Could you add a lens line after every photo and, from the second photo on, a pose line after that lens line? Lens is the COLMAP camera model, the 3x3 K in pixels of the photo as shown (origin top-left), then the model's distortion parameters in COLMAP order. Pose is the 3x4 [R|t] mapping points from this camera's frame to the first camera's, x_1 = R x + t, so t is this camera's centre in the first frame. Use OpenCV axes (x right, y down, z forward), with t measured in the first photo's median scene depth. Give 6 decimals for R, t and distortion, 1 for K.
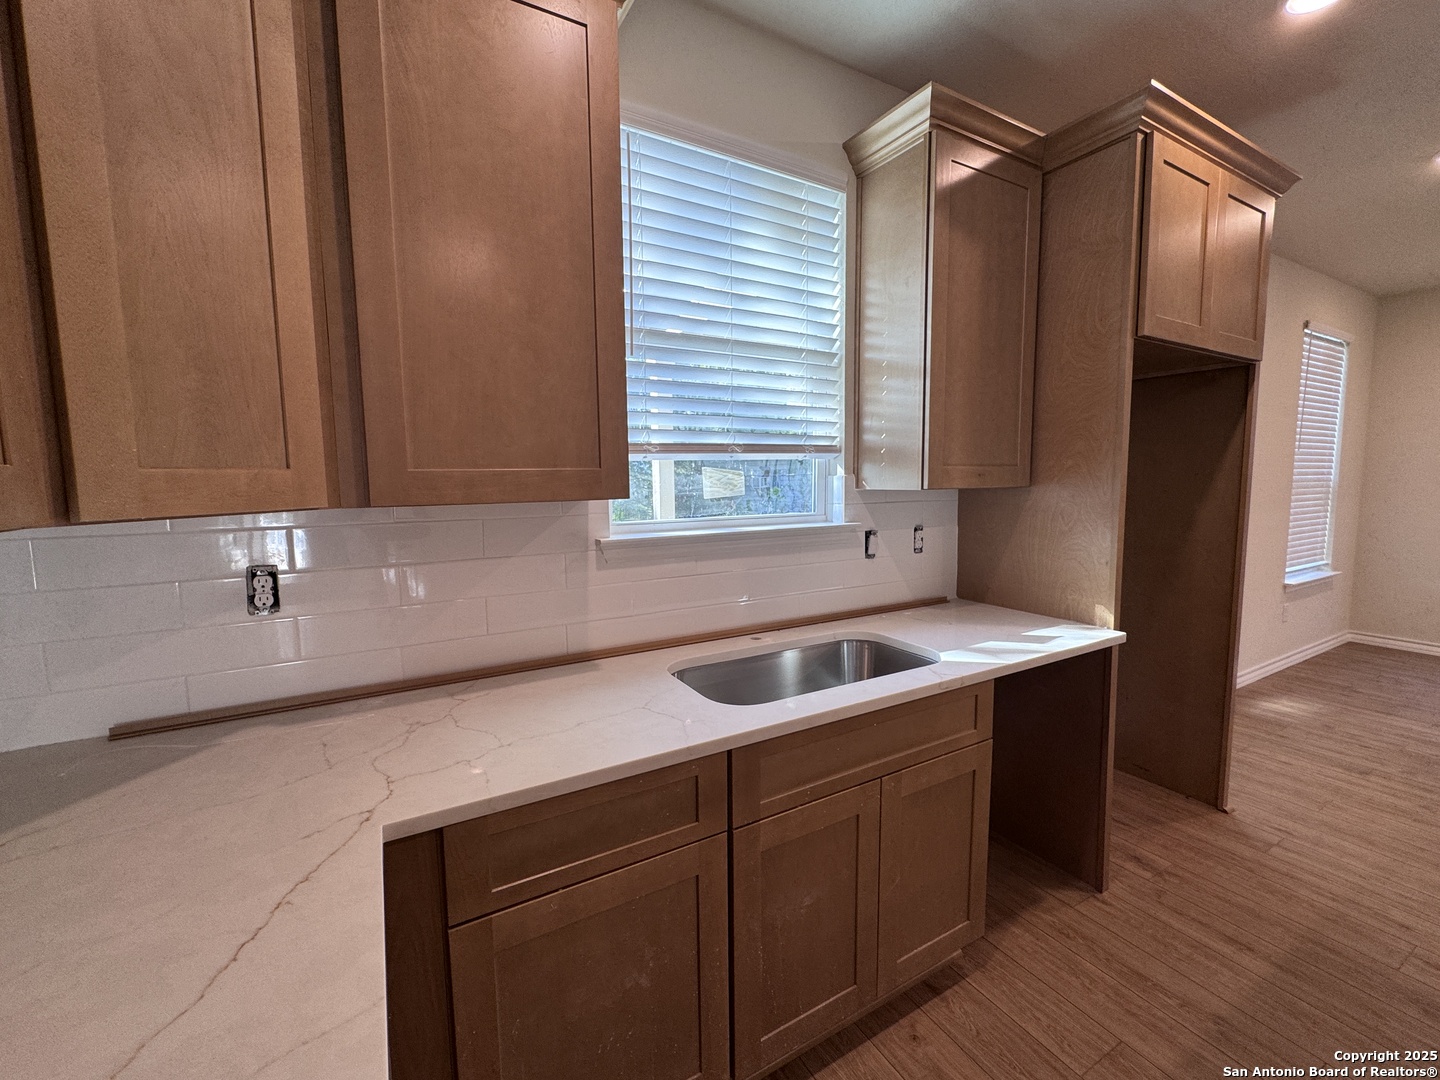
lens RADIAL K [[602.6, 0, 712.0], [0, 602.6, 541.4], [0, 0, 1]] dist [-0.008247, 0.001237]
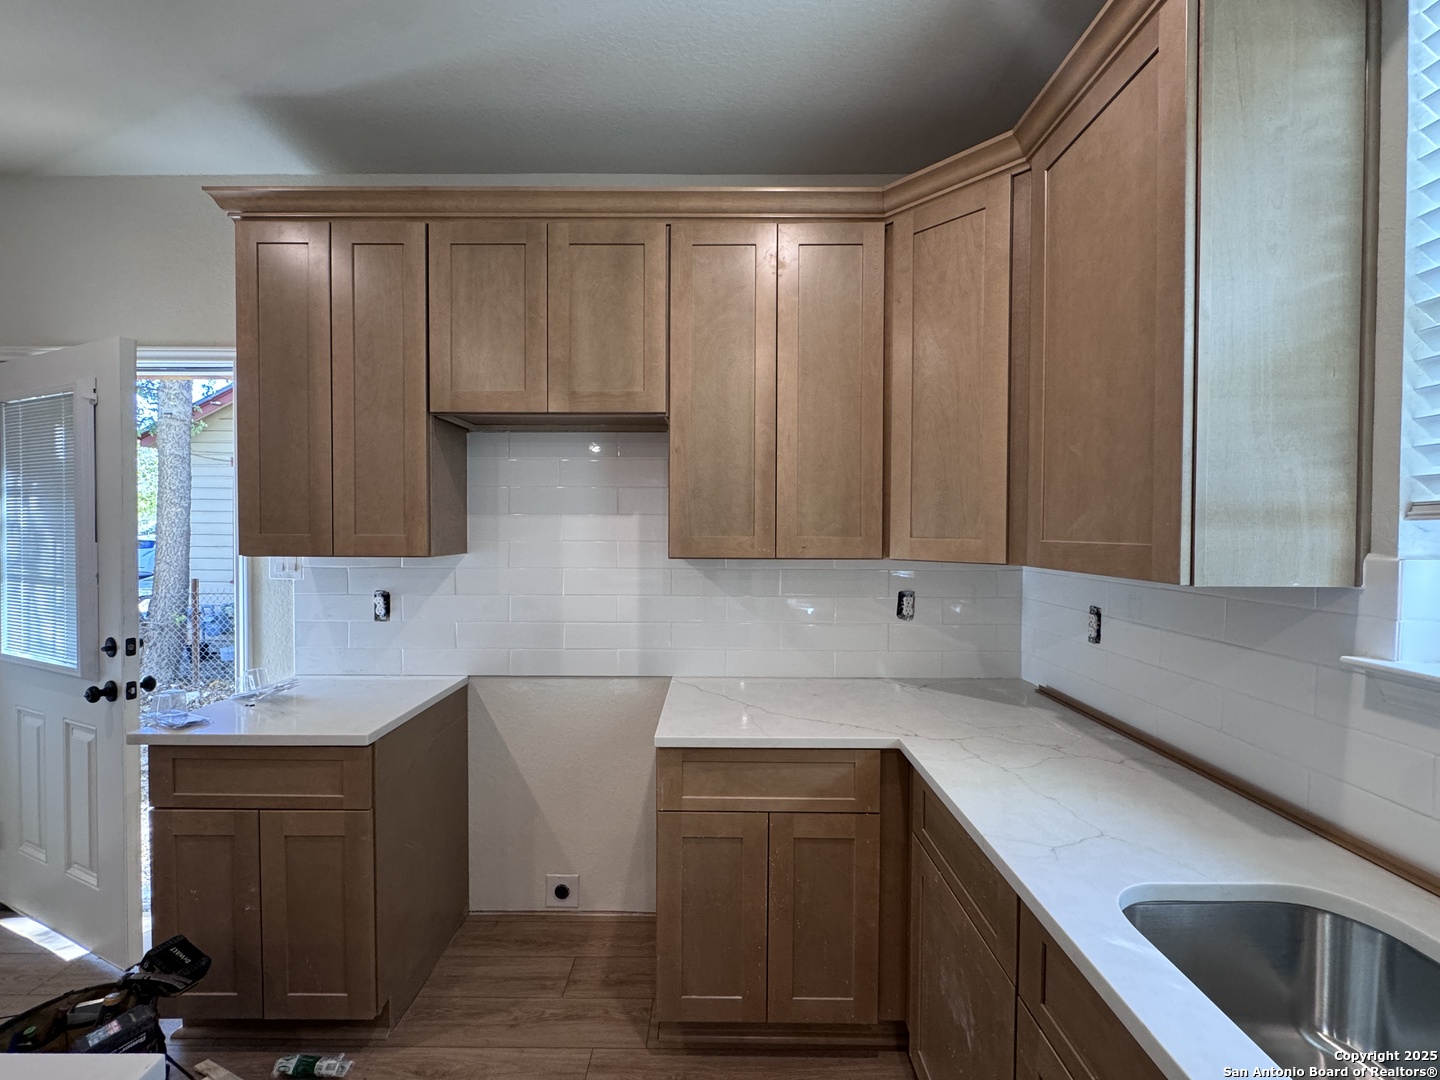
lens RADIAL K [[602.6, 0, 717.1], [0, 602.6, 538.7], [0, 0, 1]] dist [-0.008247, 0.001237]
pose [[-0.490708, 0.024879, -0.870969, 0.672609], [-0.094112, 0.992231, 0.081366, -0.112392], [0.866227, 0.121895, -0.484554, 0.706529]]
